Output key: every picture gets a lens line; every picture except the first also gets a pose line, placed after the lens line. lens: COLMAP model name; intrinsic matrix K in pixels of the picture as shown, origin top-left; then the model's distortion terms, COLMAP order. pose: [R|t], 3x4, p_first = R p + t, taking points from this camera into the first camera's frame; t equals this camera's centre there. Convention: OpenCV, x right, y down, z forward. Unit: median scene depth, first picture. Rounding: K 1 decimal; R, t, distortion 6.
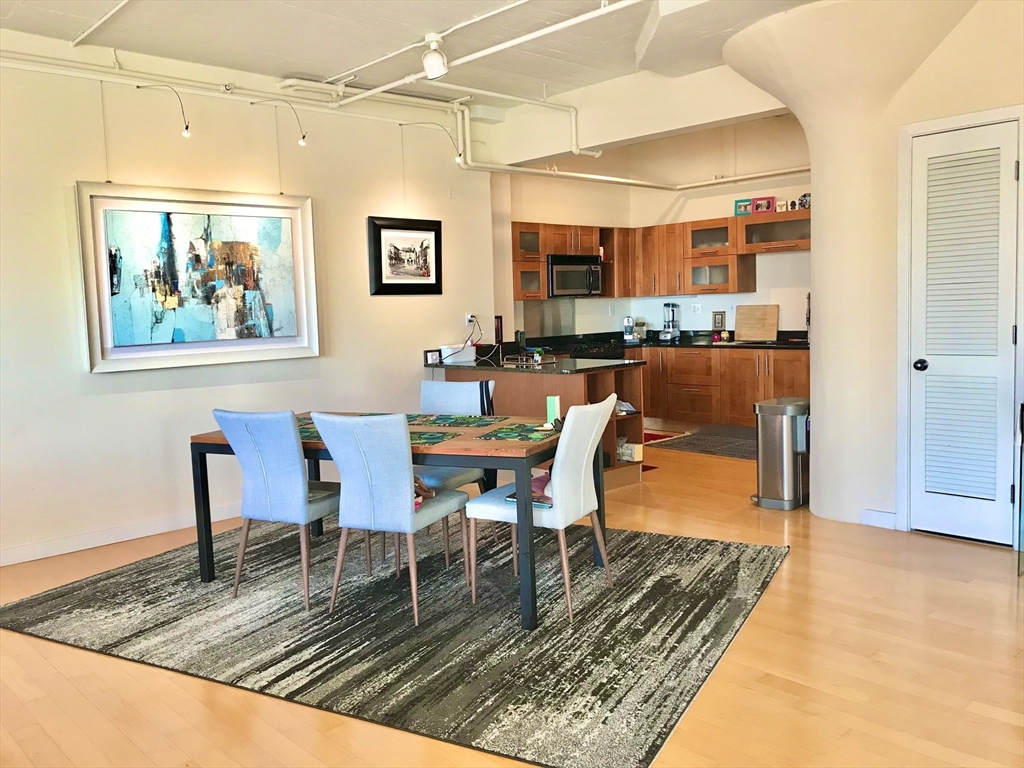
lens RADIAL K [[842.3, 0, 520.9], [0, 842.3, 380.8], [0, 0, 1]] dist [0.044676, -0.079831]
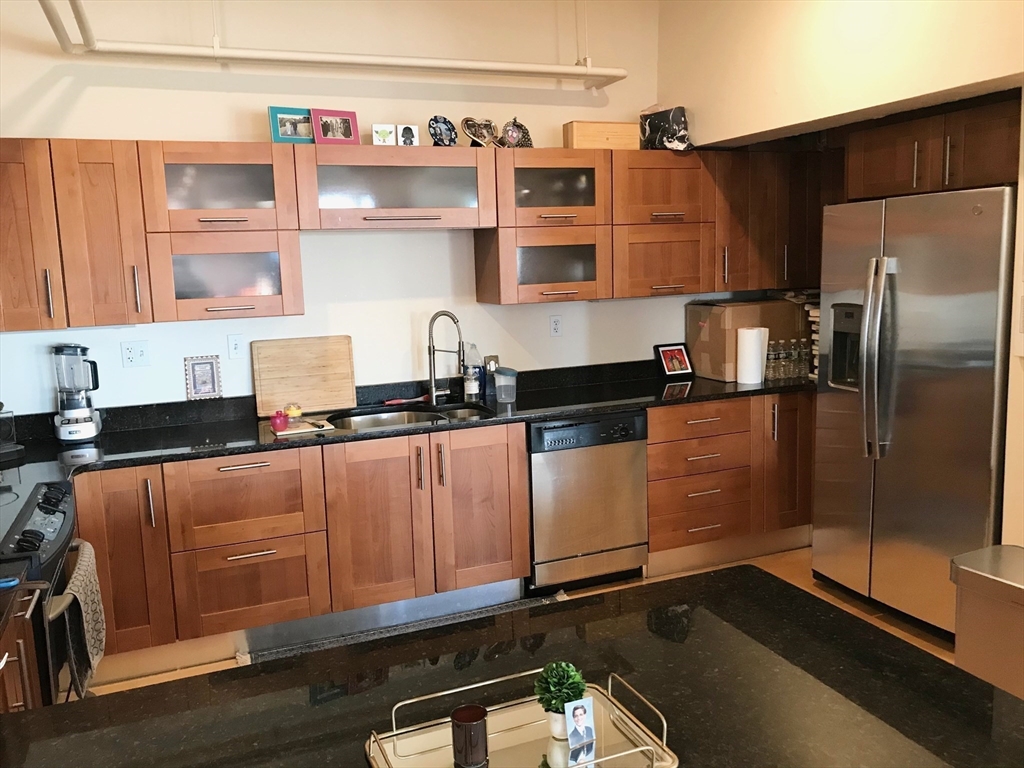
lens RADIAL K [[842.3, 0, 510.6], [0, 842.3, 379.6], [0, 0, 1]] dist [0.044676, -0.079831]
pose [[0.374154, -0.113256, 0.920425, -0.100598], [0.110165, 0.990915, 0.077147, -0.075738], [-0.920800, 0.072533, 0.383231, 0.595503]]
